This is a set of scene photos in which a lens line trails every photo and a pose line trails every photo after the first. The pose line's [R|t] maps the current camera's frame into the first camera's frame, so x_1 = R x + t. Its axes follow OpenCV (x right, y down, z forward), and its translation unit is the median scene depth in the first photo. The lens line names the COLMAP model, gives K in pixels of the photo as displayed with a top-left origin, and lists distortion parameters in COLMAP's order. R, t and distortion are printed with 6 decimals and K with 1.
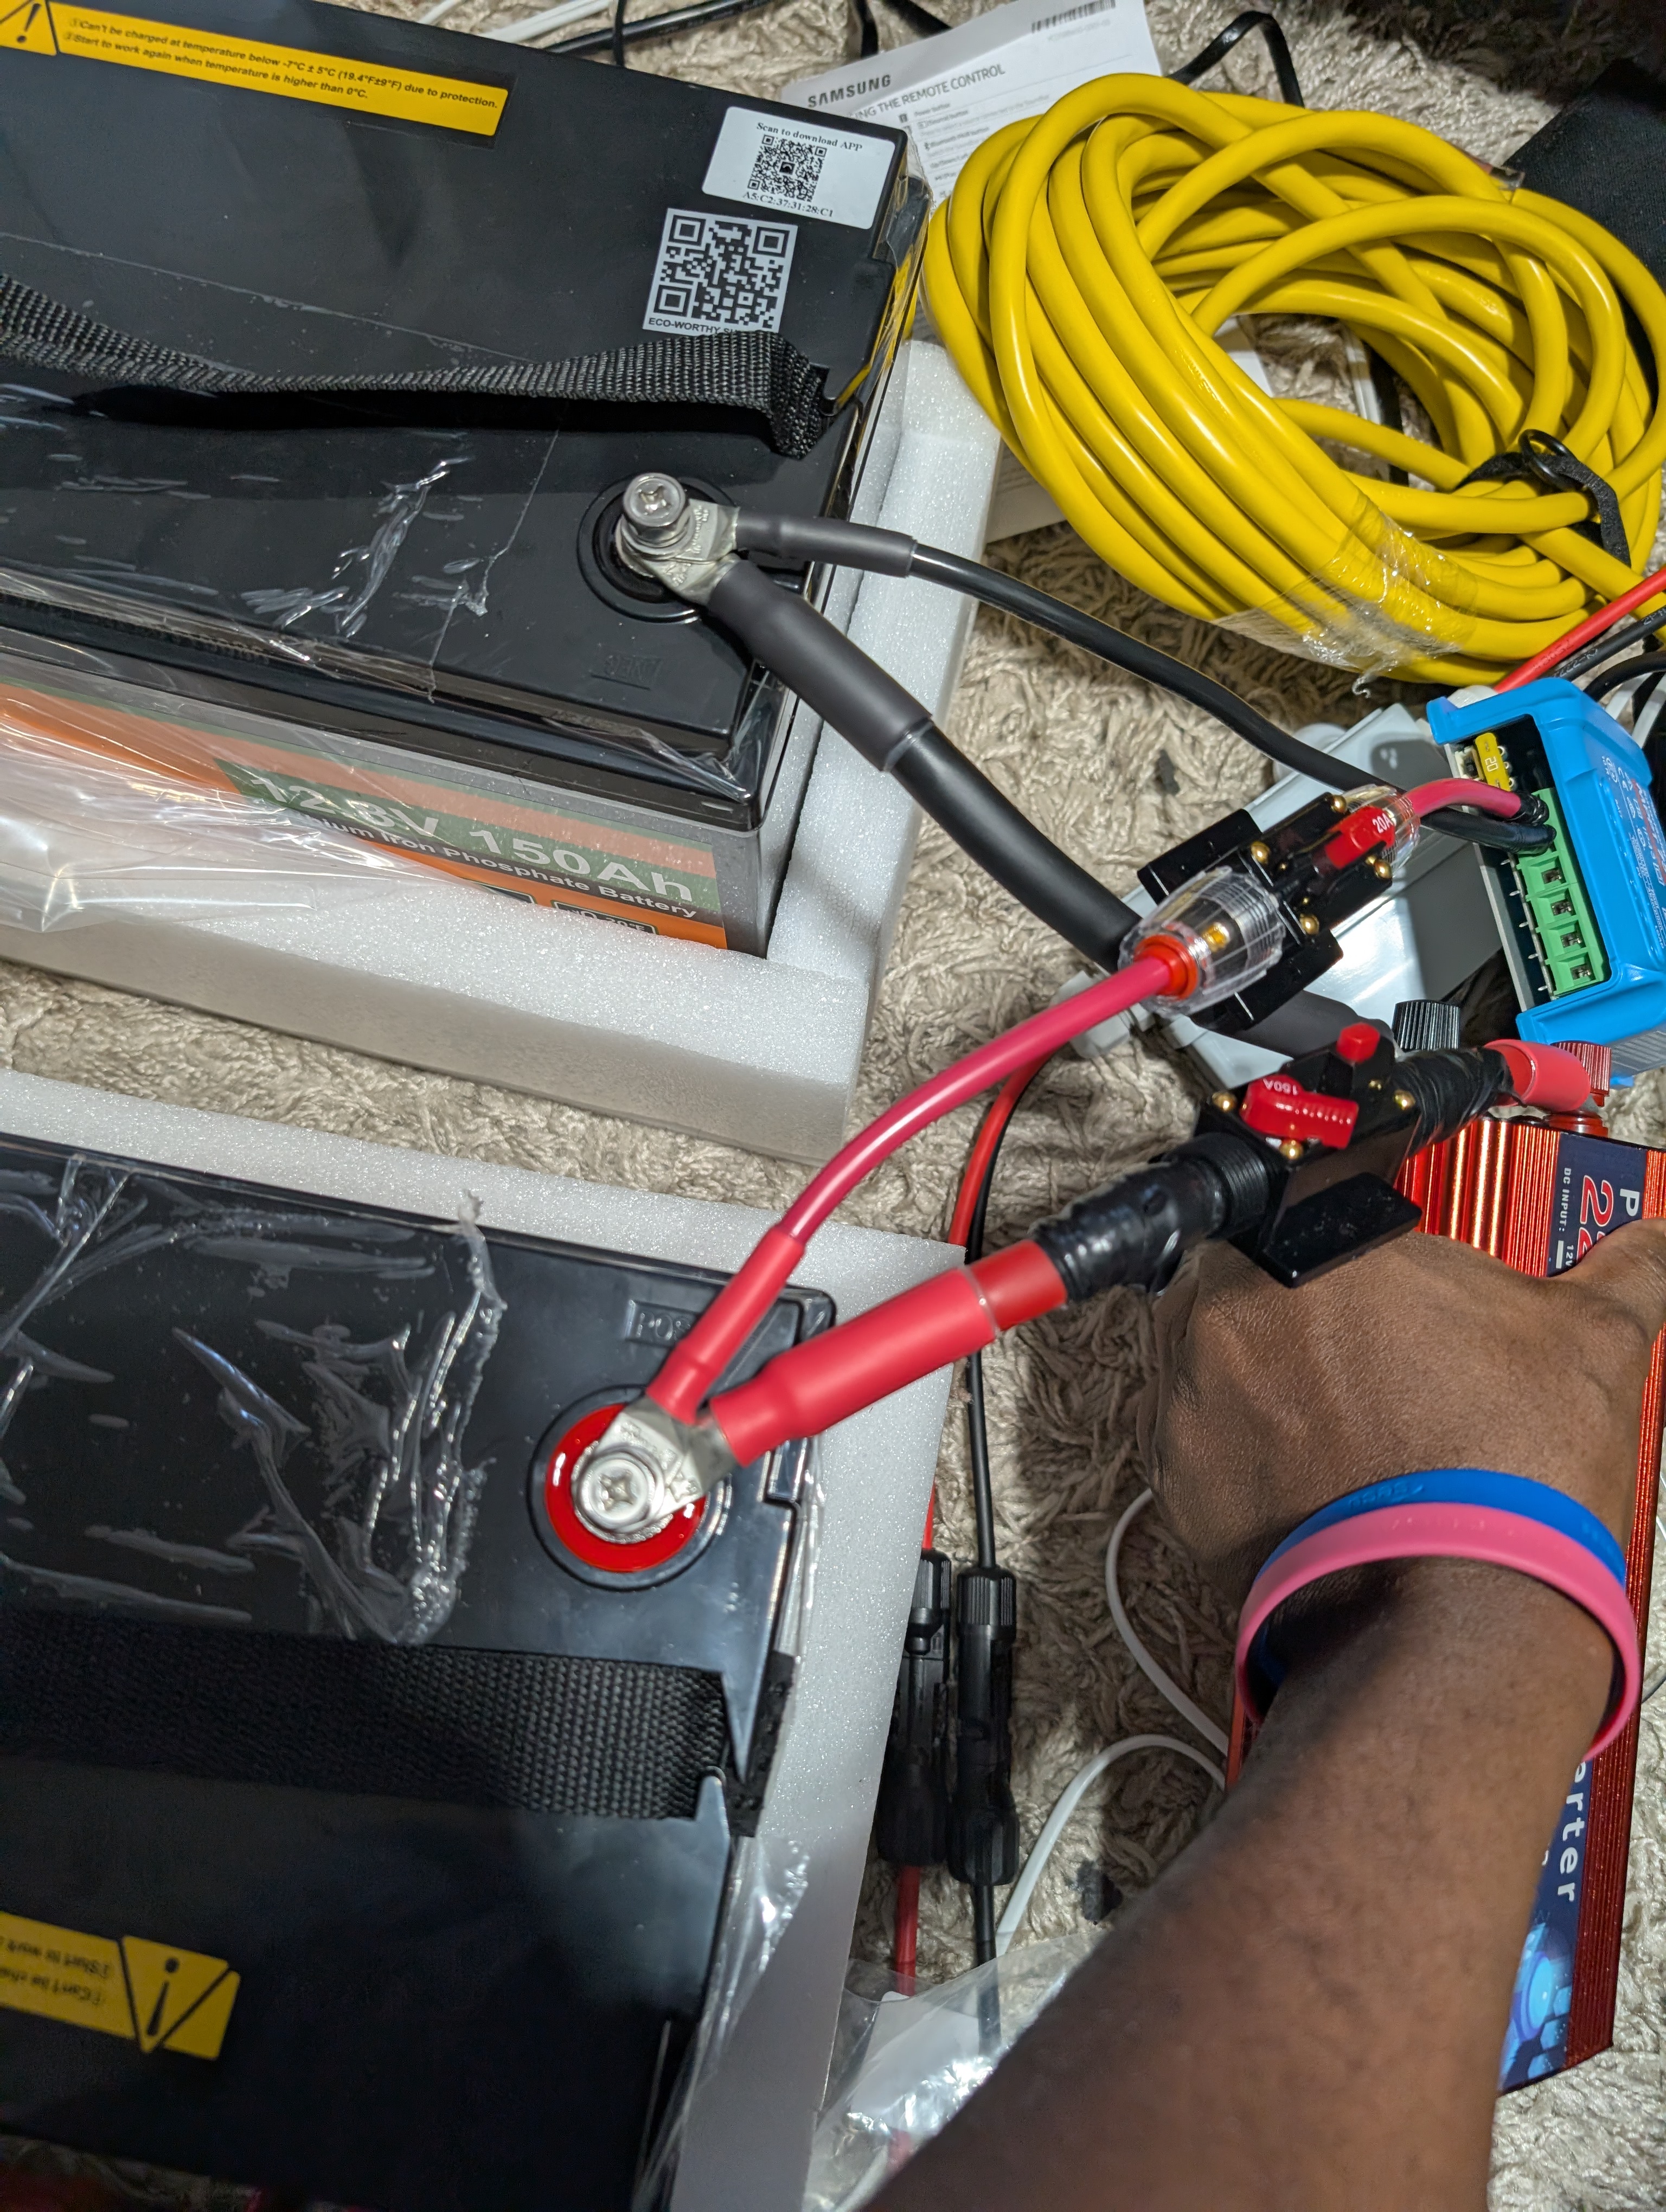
lens RADIAL K [[1597.1, 0, 830.5], [0, 1597.1, 1071.1], [0, 0, 1]] dist [-0.009397, 0.002218]
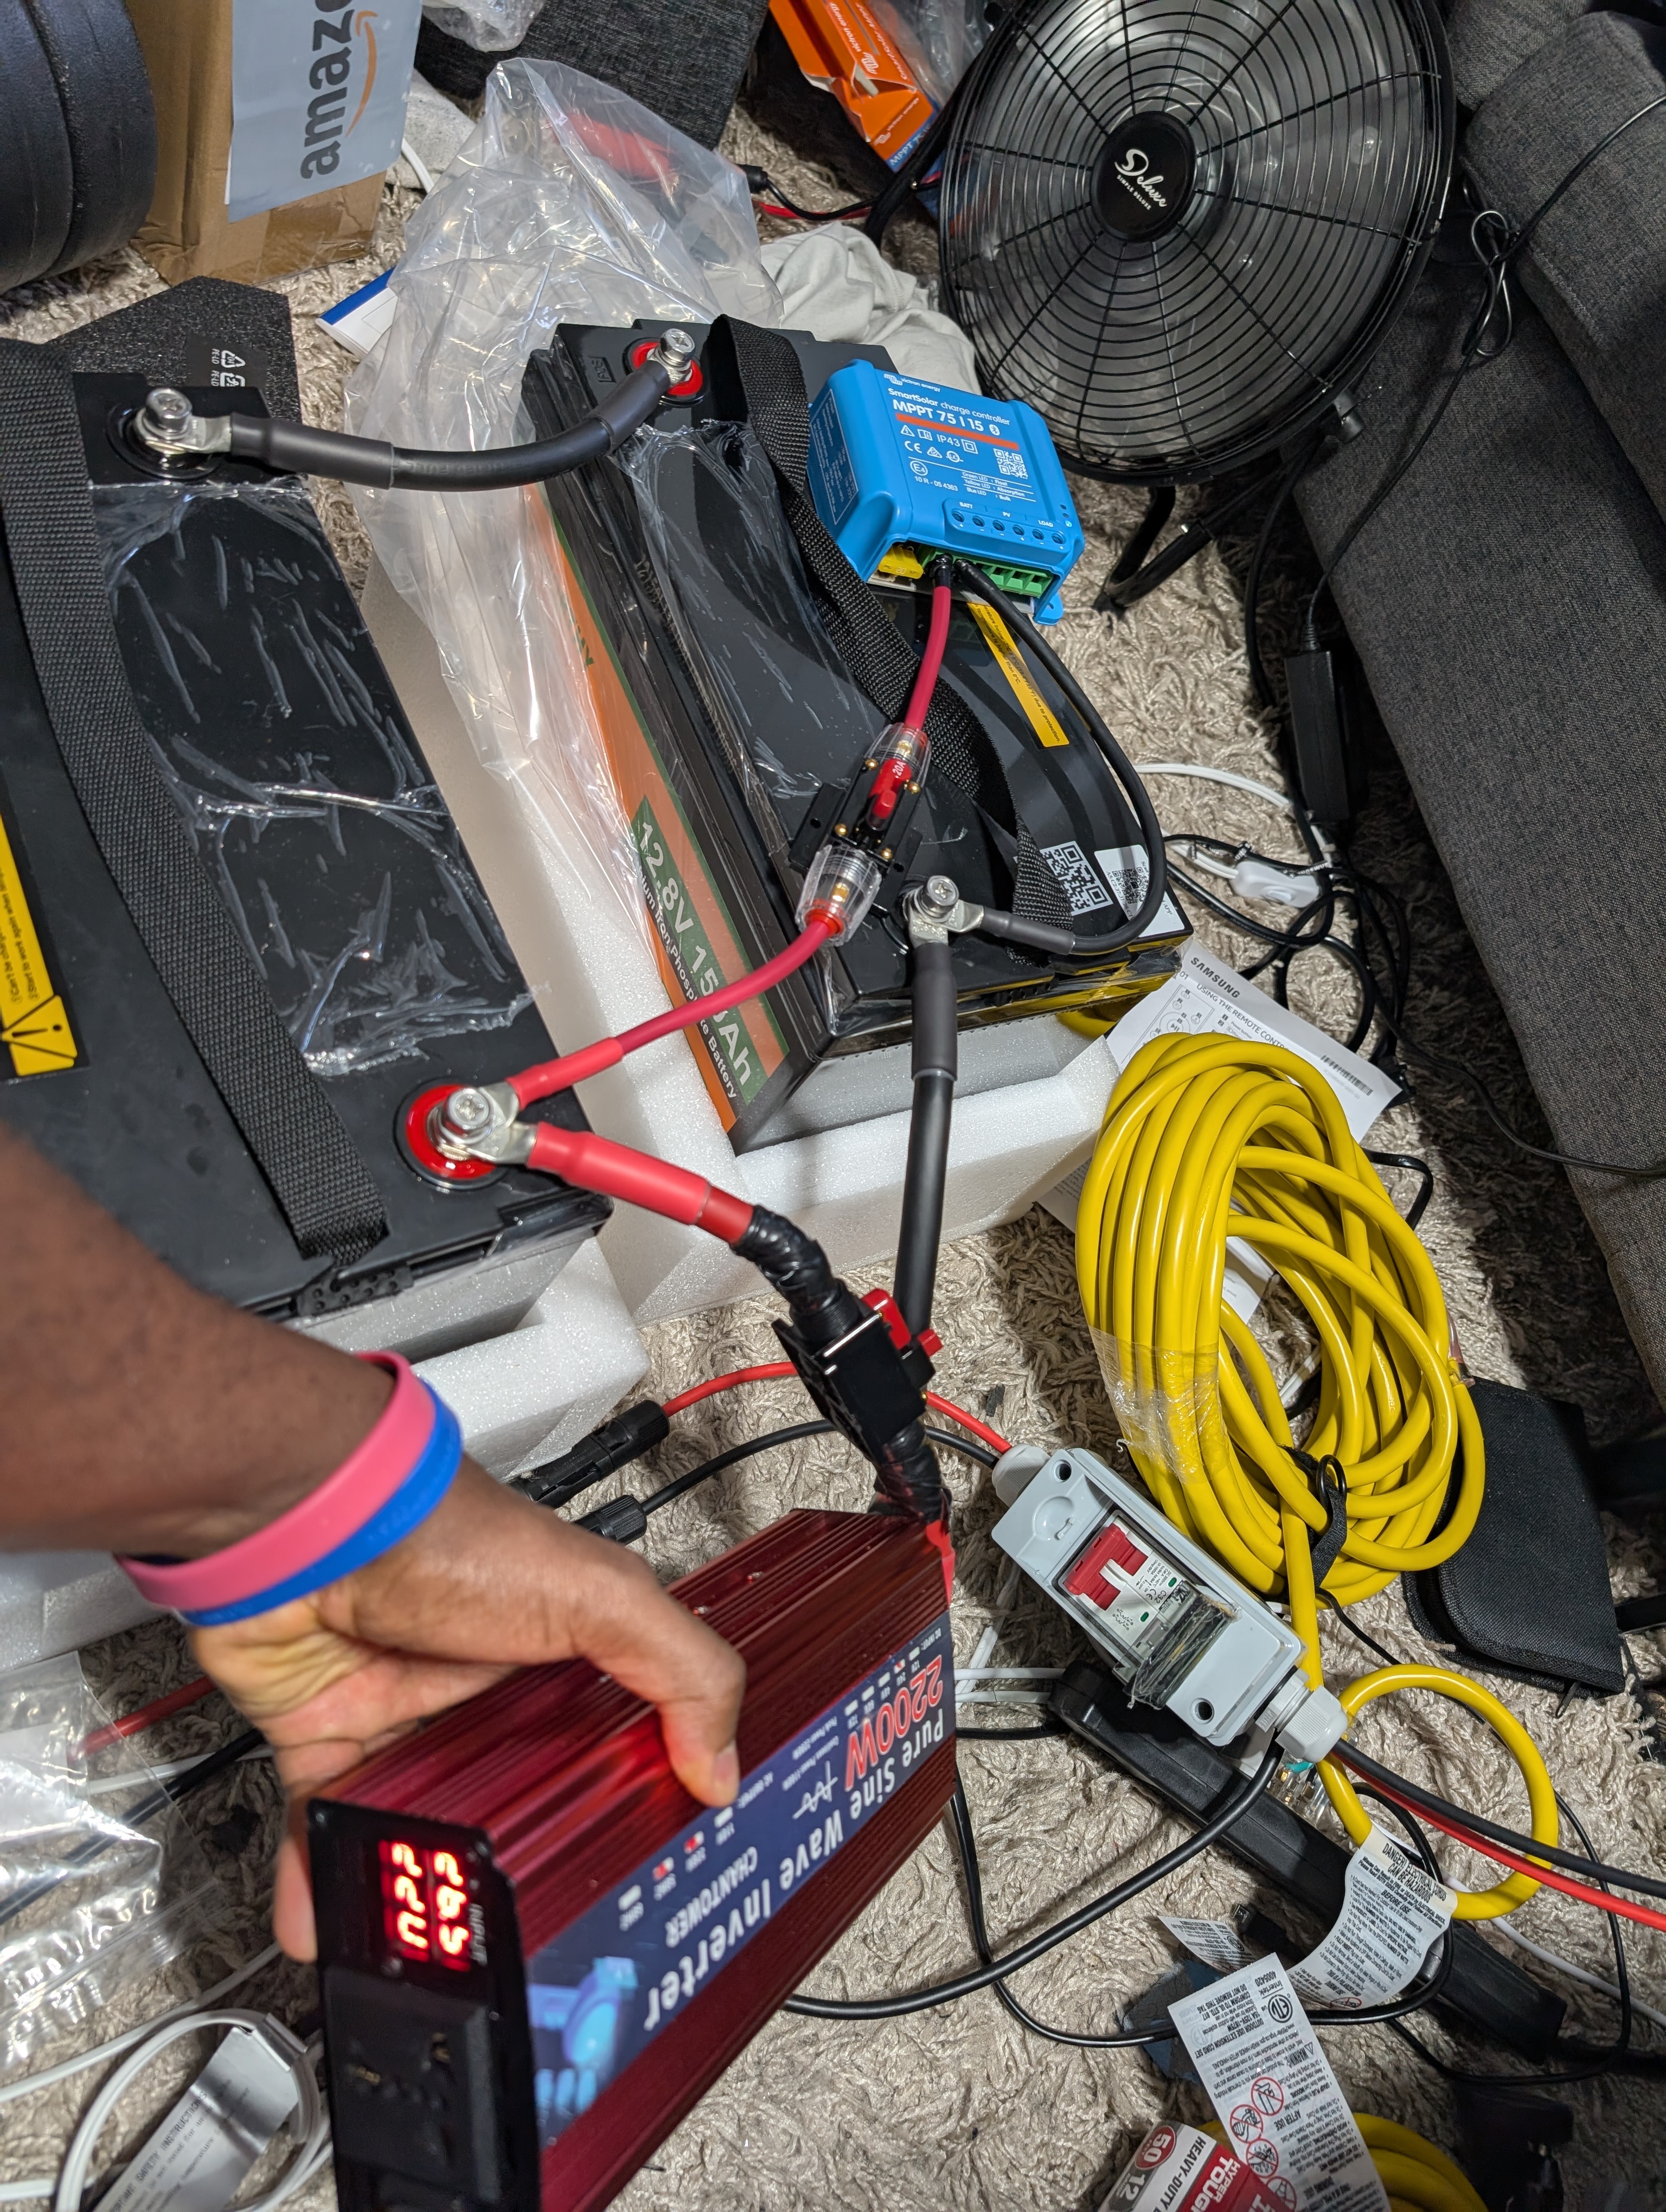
lens RADIAL K [[1613.1, 0, 833.0], [0, 1613.1, 1106.0], [0, 0, 1]] dist [0.002083, 0.007168]
pose [[0.581374, 0.792697, -0.183403, 0.253107], [-0.791137, 0.498106, -0.354955, 0.365910], [-0.190018, 0.351458, 0.916717, -0.382248]]
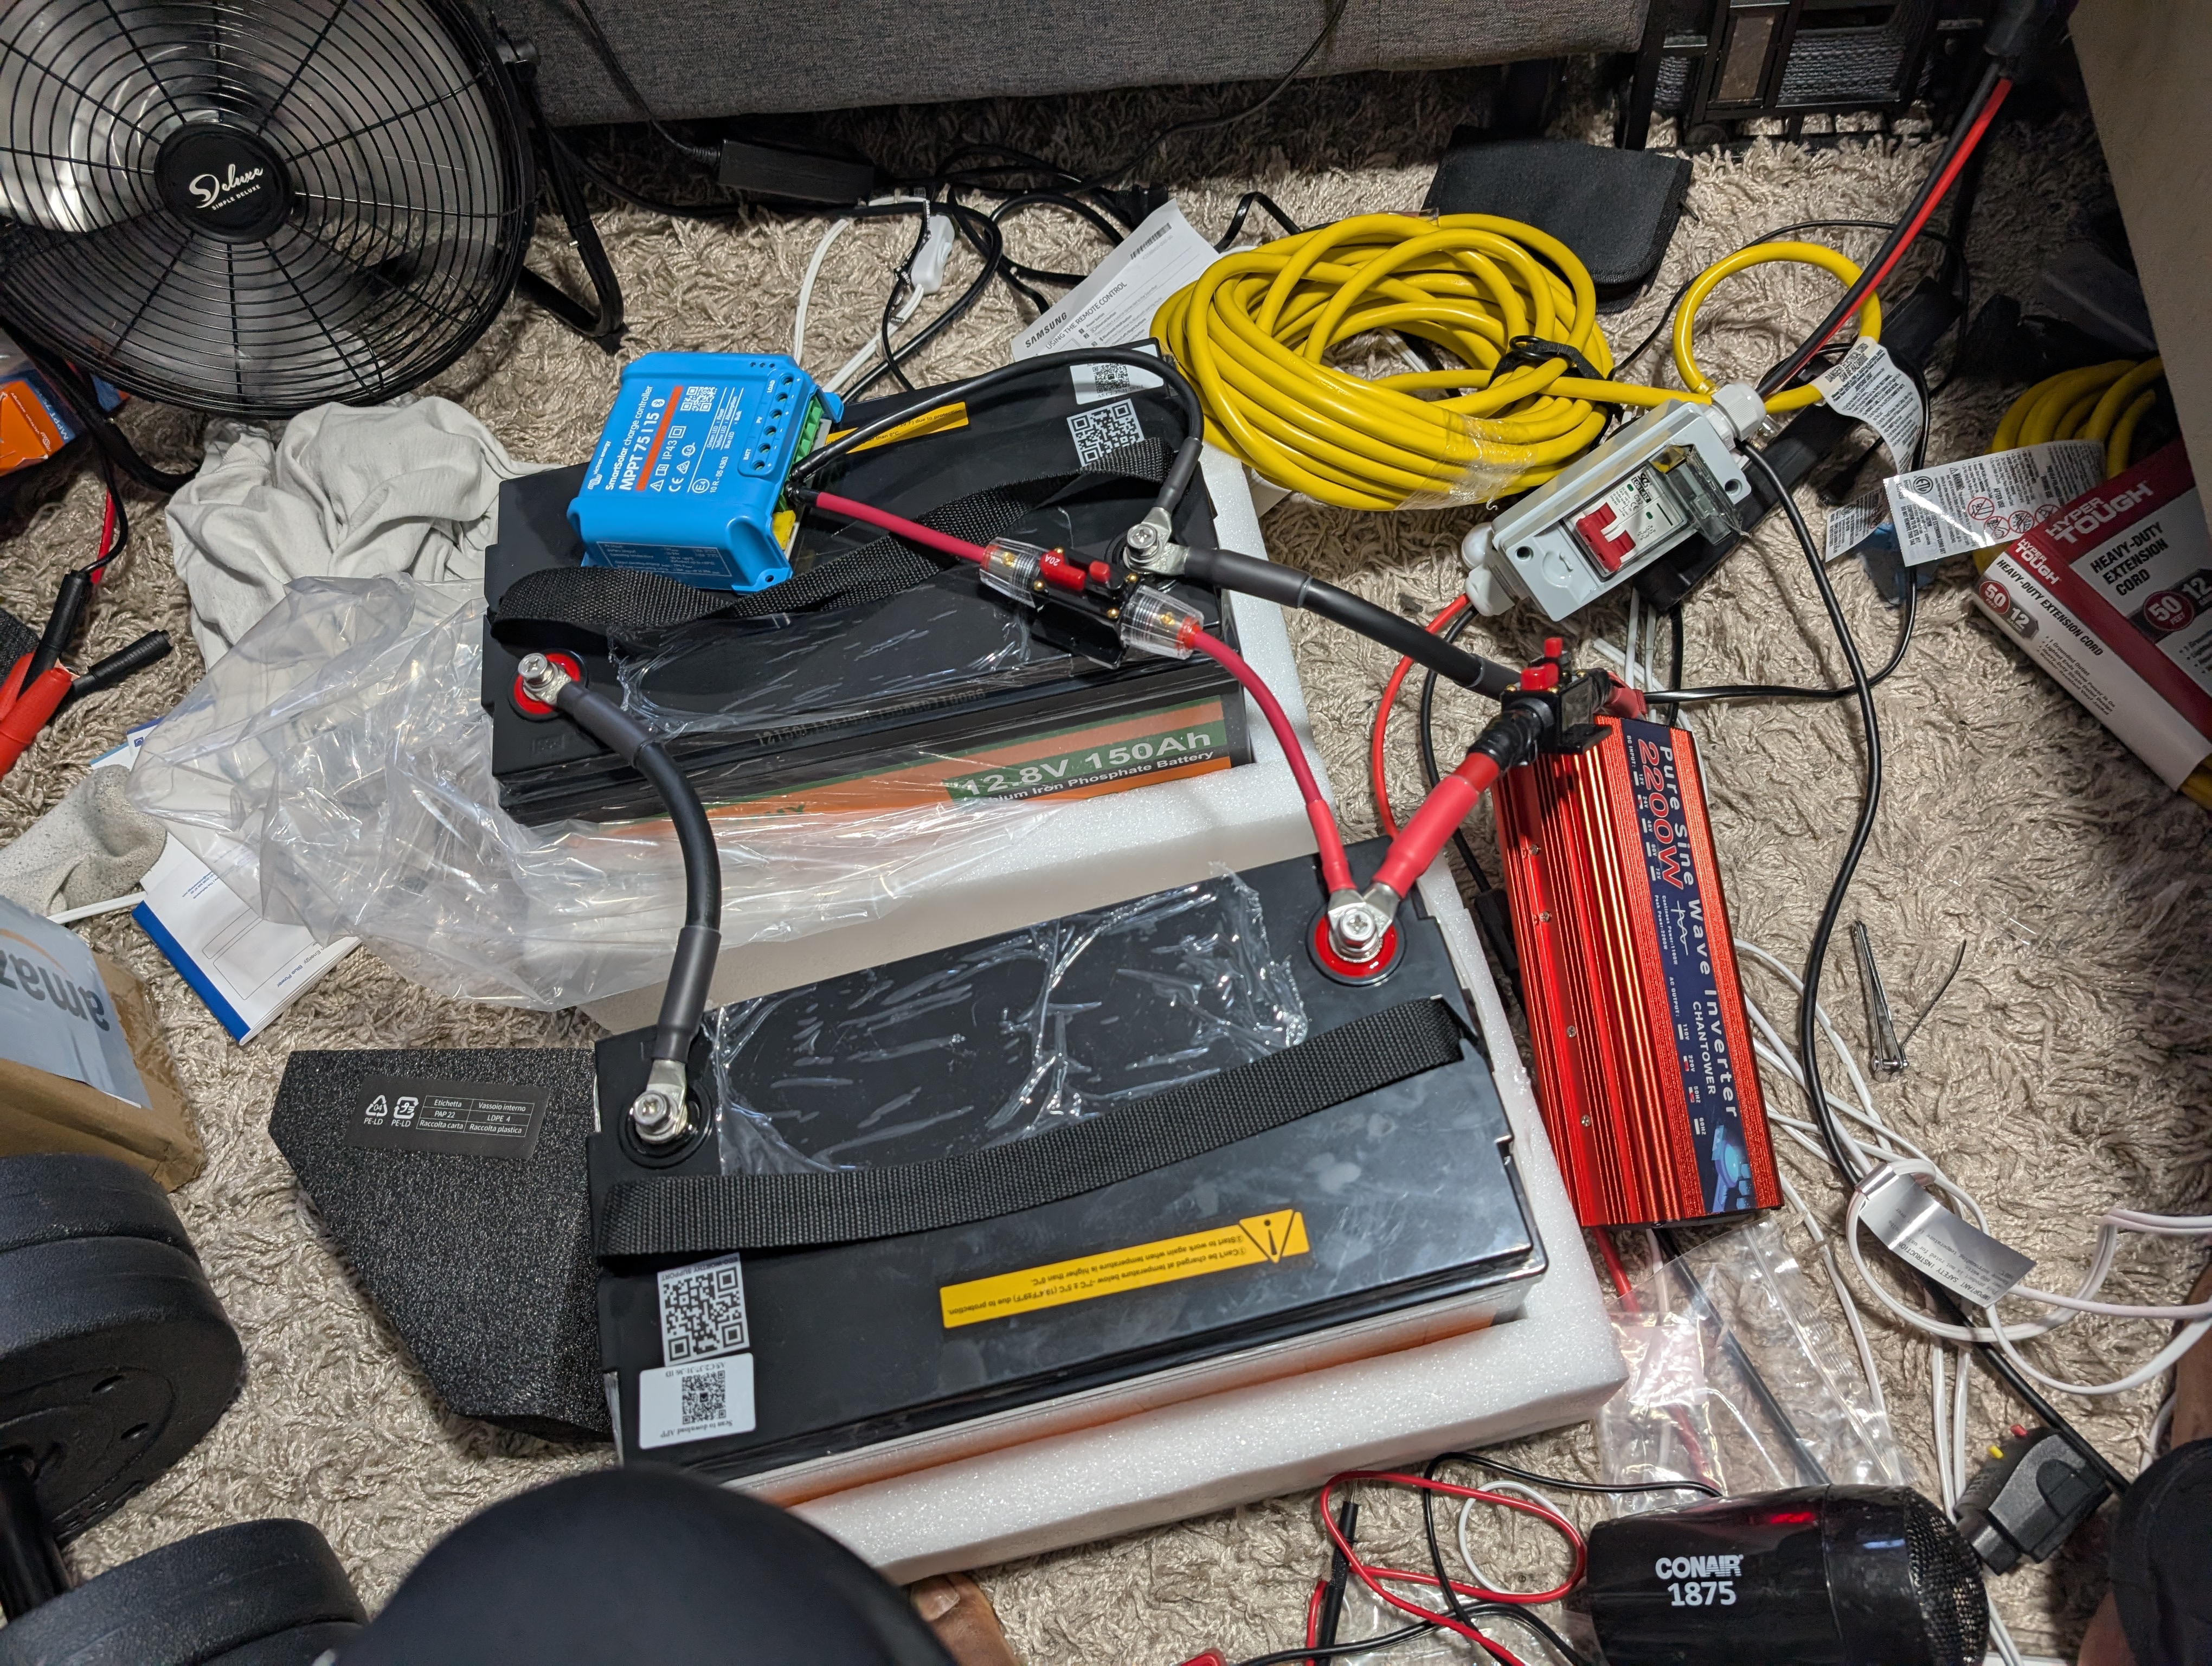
lens RADIAL K [[1613.1, 0, 1106.0], [0, 1613.1, 833.0], [0, 0, 1]] dist [0.002083, 0.007168]
pose [[0.906399, -0.420013, 0.045060, -0.316039], [0.419559, 0.882717, -0.211617, 0.308472], [0.049106, 0.210715, 0.976313, -0.729852]]
